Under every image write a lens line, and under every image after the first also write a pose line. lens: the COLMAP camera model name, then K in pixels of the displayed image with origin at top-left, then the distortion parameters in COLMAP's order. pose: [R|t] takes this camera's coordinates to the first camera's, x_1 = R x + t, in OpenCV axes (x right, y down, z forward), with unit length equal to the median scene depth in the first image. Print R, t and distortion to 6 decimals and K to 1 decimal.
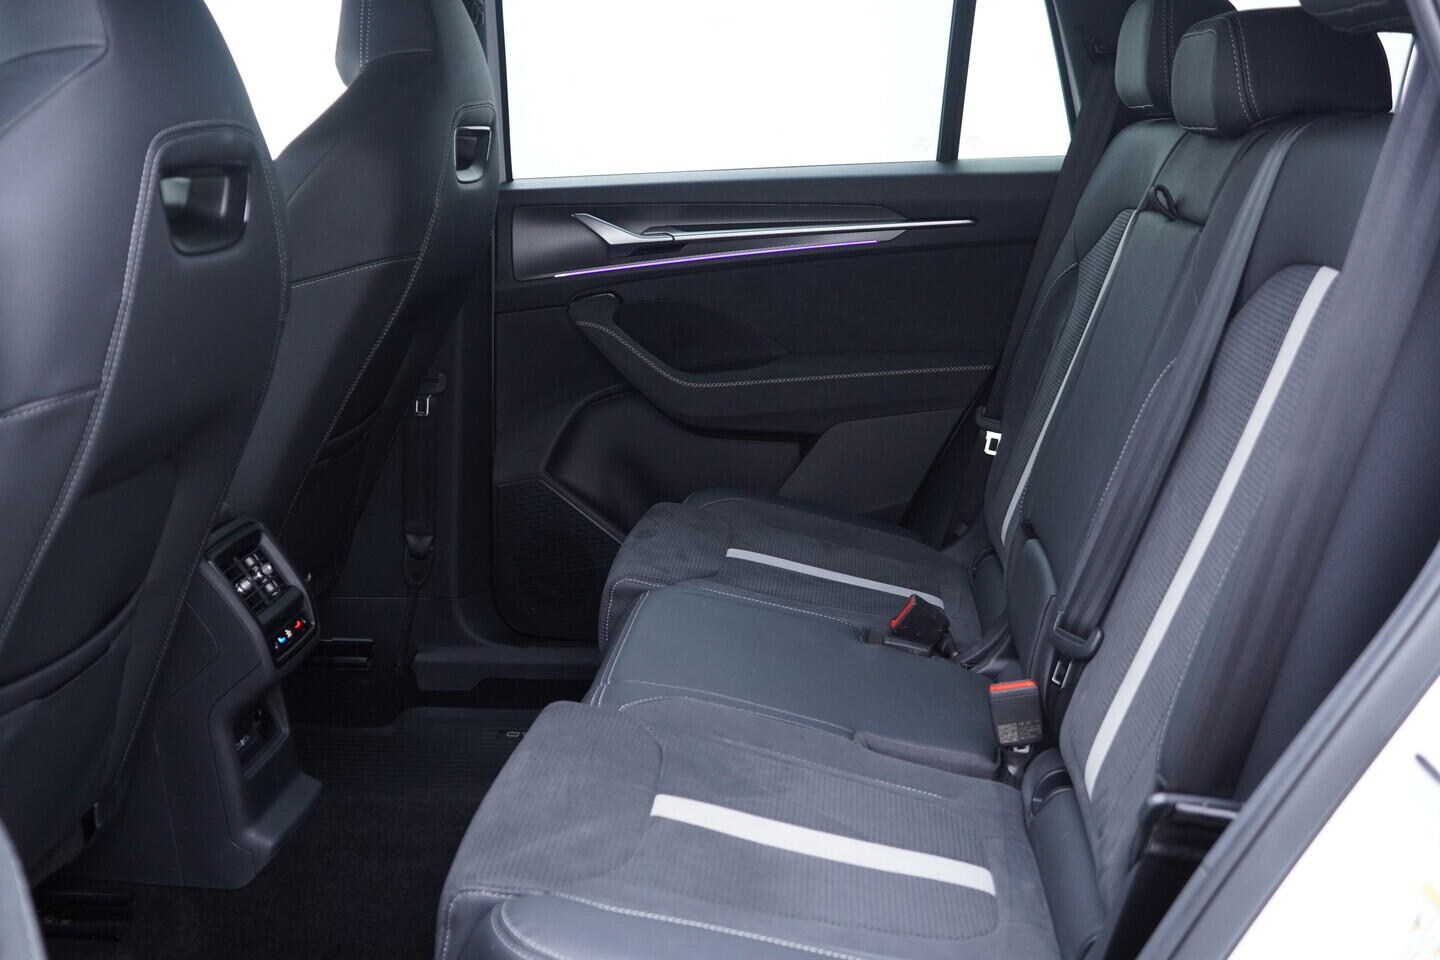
lens RADIAL K [[1389.7, 0, 720.0], [0, 1389.7, 480.0], [0, 0, 1]] dist [-0.125073, 0.004431]
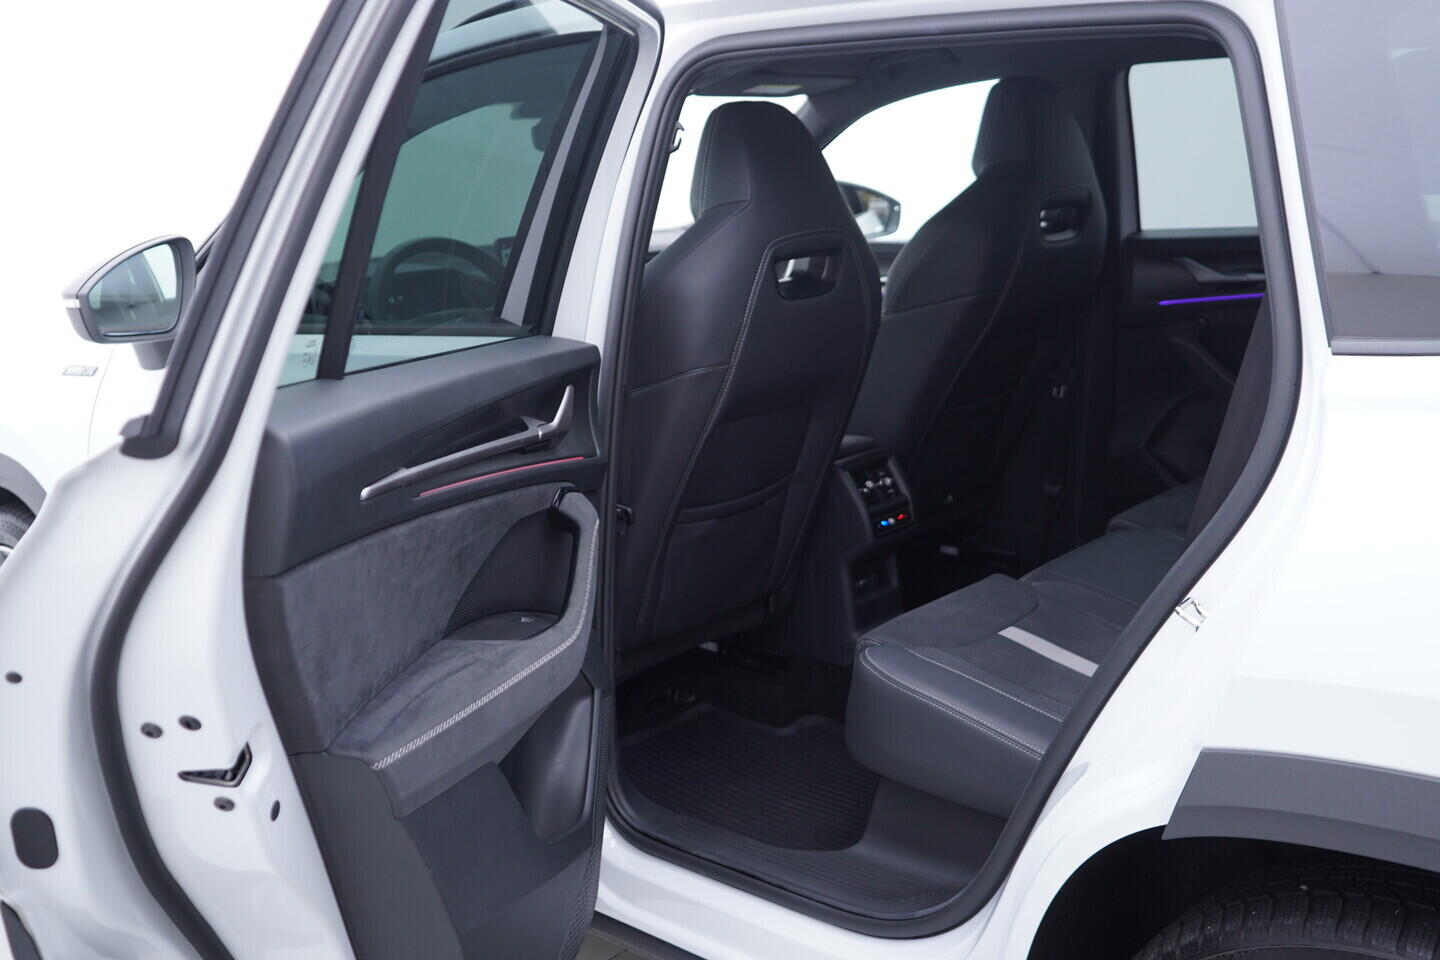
lens RADIAL K [[1514.1, 0, 720.0], [0, 1514.1, 480.0], [0, 0, 1]] dist [0.000508, 0.028464]
pose [[0.771333, 0.117281, -0.625532, 0.641532], [-0.112046, 0.992546, 0.047930, 0.000224], [0.626491, 0.033119, 0.778725, -0.531940]]
